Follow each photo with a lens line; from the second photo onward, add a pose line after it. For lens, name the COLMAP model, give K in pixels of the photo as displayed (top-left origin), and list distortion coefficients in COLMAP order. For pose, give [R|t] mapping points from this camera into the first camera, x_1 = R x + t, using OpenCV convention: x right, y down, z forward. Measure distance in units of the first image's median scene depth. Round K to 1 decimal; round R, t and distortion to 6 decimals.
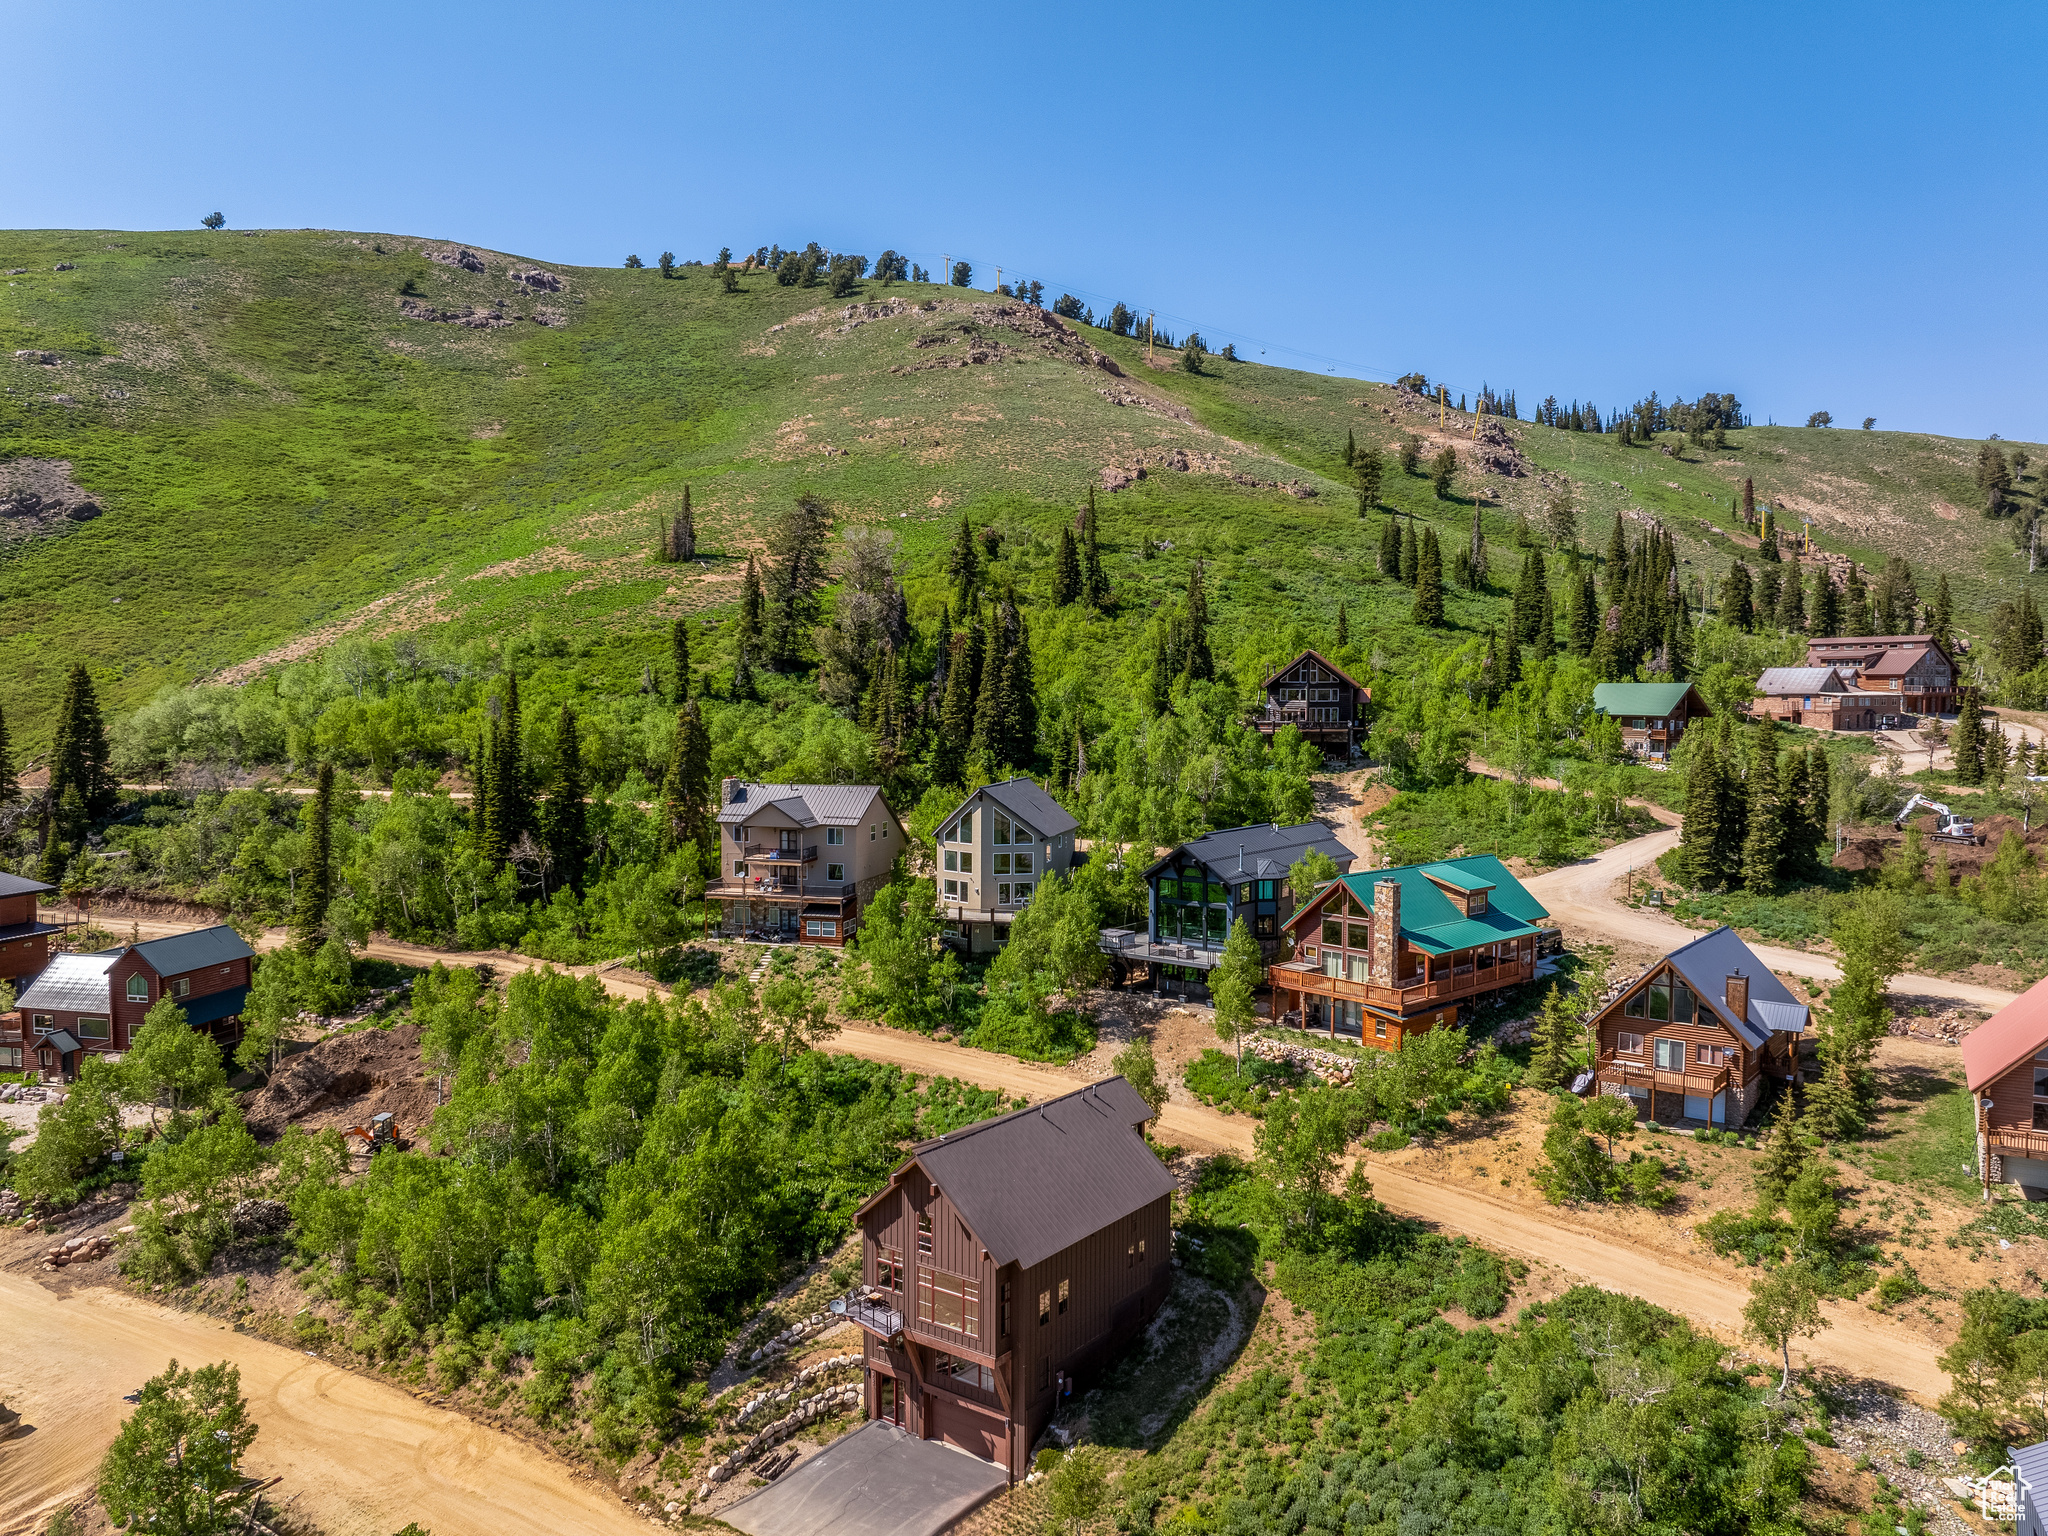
lens RADIAL K [[1438.1, 0, 1054.8], [0, 1438.1, 765.6], [0, 0, 1]] dist [-0.038283, 0.000357]
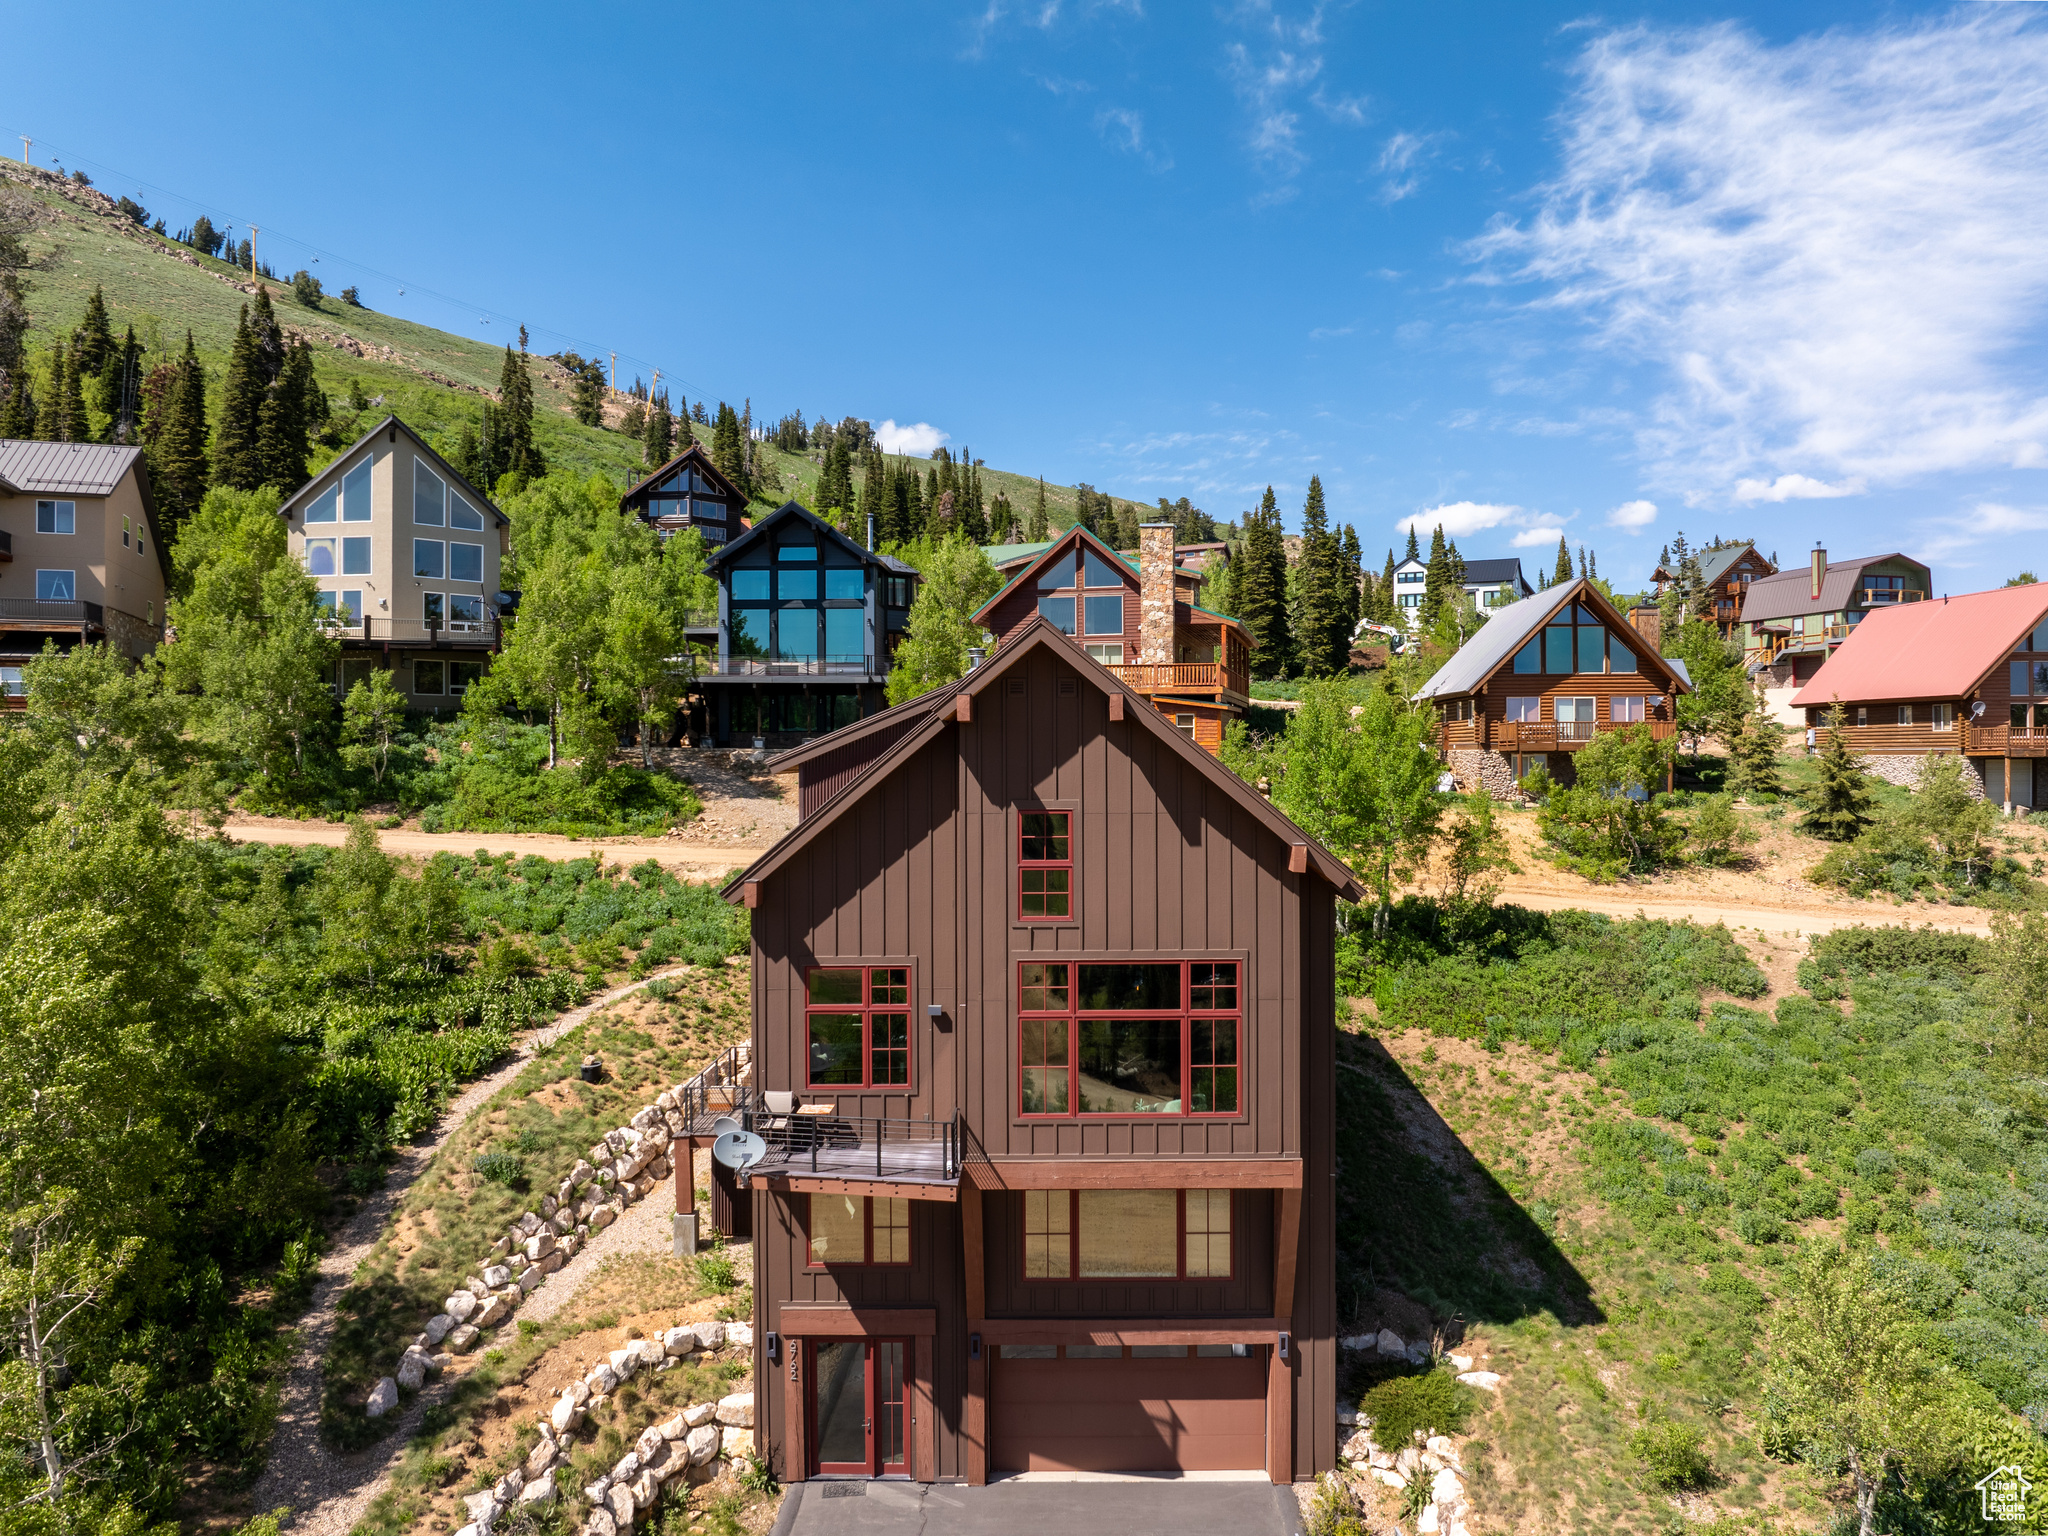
lens RADIAL K [[1438.1, 0, 1054.8], [0, 1438.1, 765.6], [0, 0, 1]] dist [-0.038283, 0.000357]
pose [[0.813590, -0.008026, 0.581383, -0.151753], [0.032748, 0.998950, -0.032036, 0.163133], [-0.580515, 0.045103, 0.812999, 0.369488]]
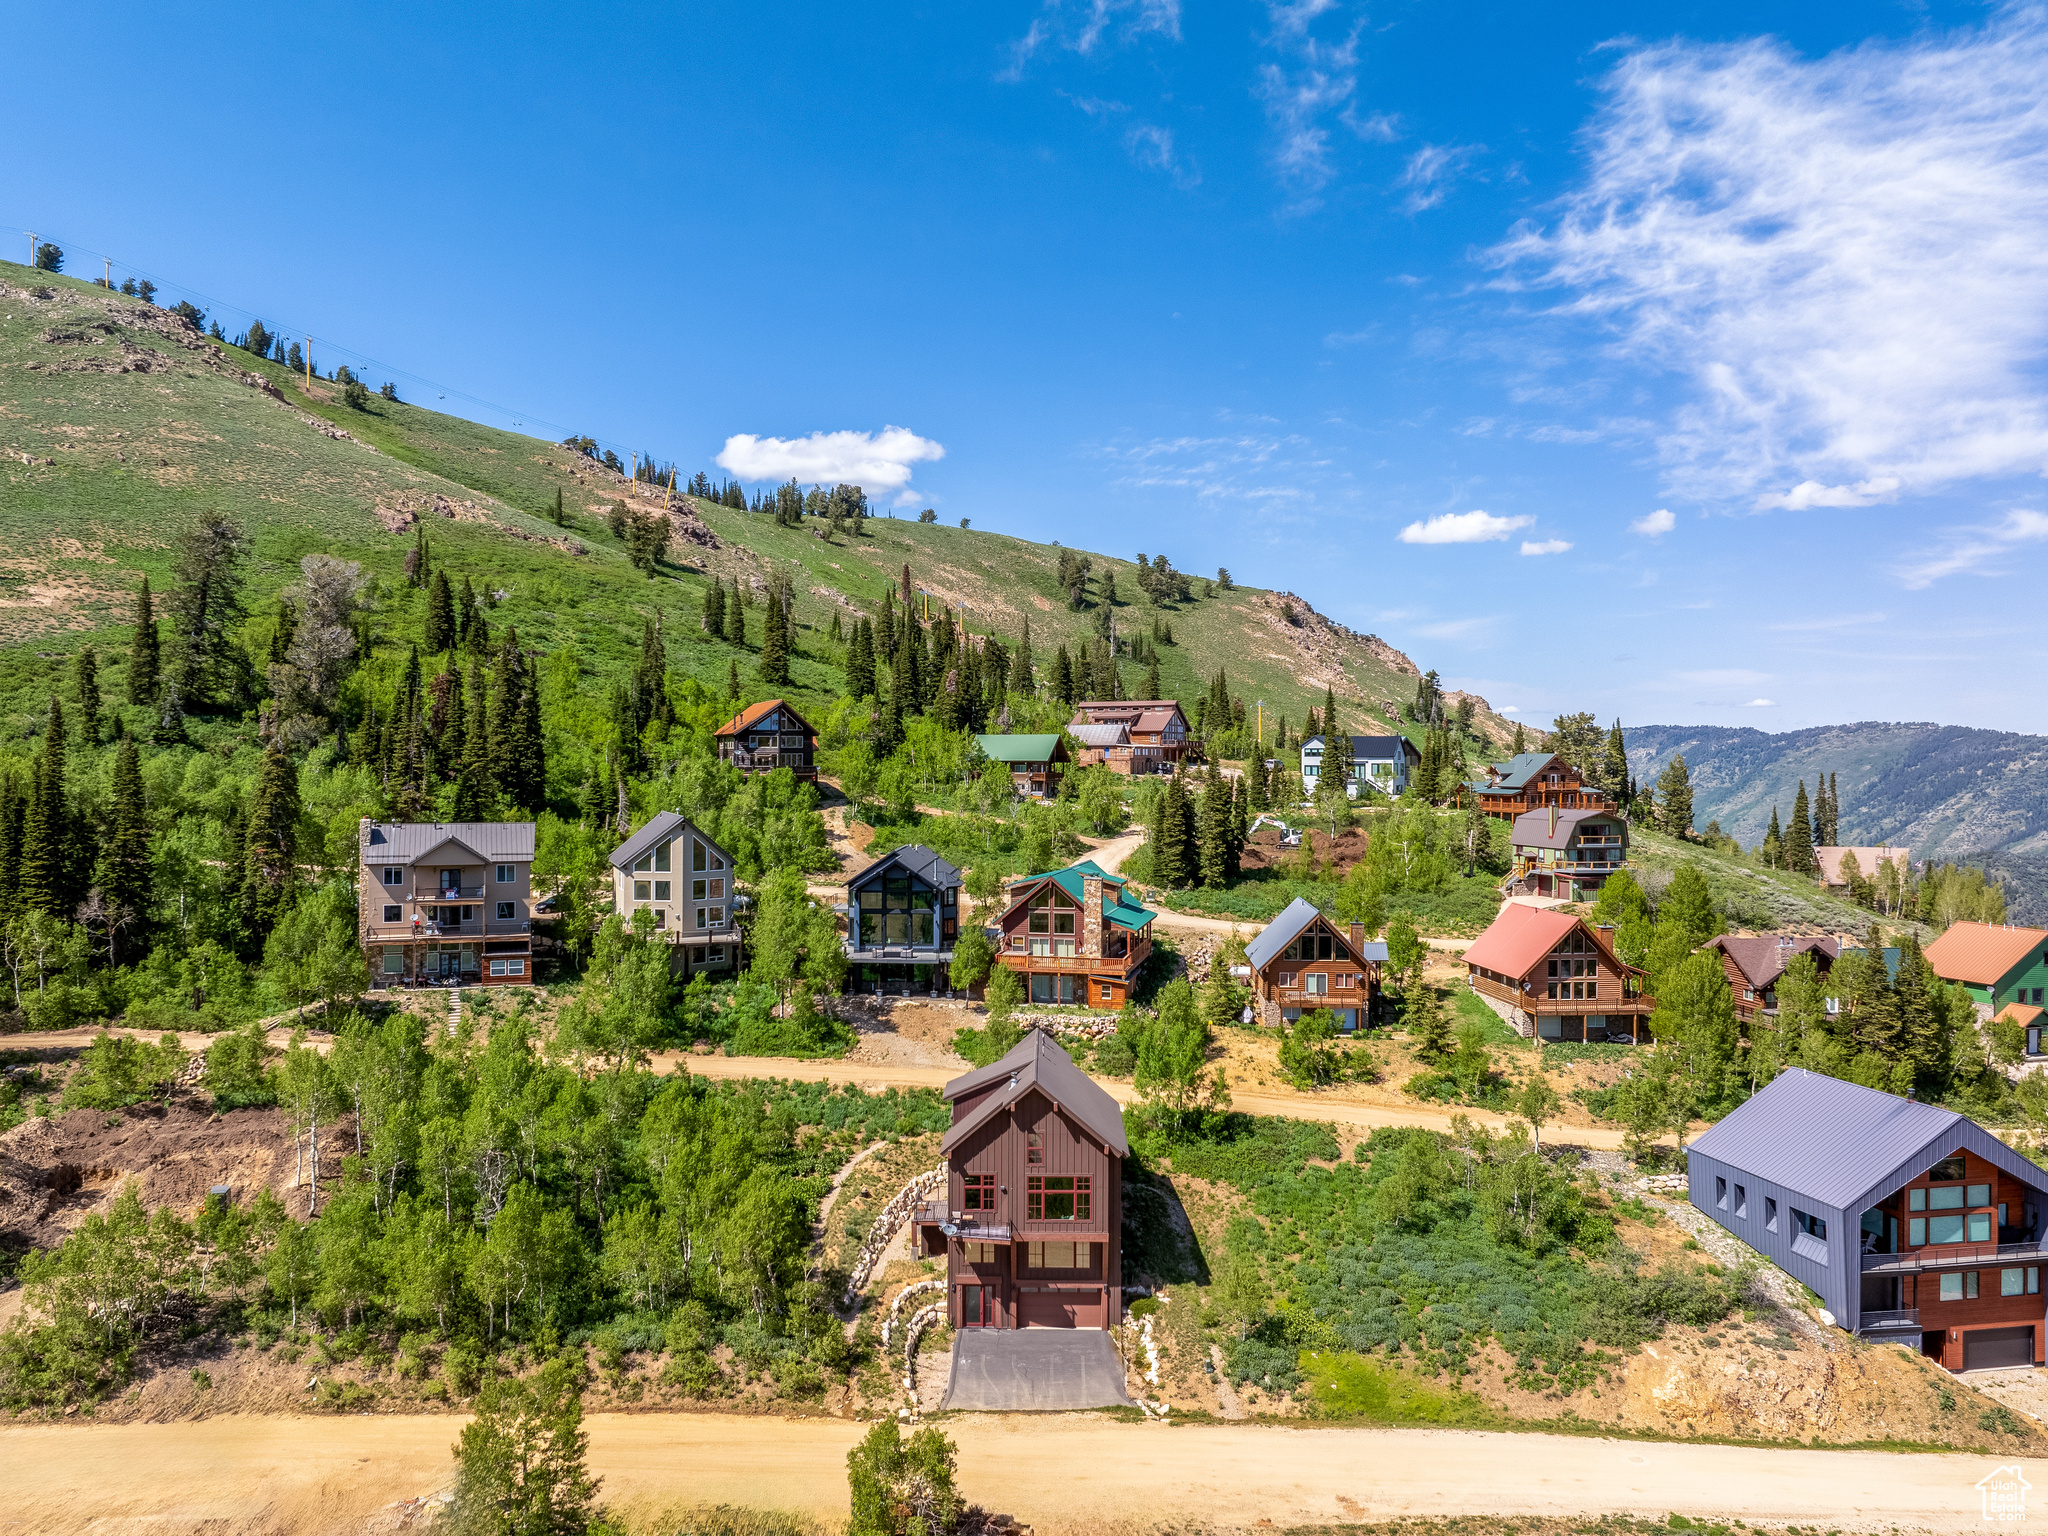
lens RADIAL K [[1489.0, 0, 995.9], [0, 1489.0, 765.6], [0, 0, 1]] dist [-0.030078, -0.002546]
pose [[0.829481, -0.001968, 0.558531, -0.429236], [0.029766, 0.998728, -0.040686, 0.026314], [-0.557741, 0.050374, 0.828485, -0.026321]]
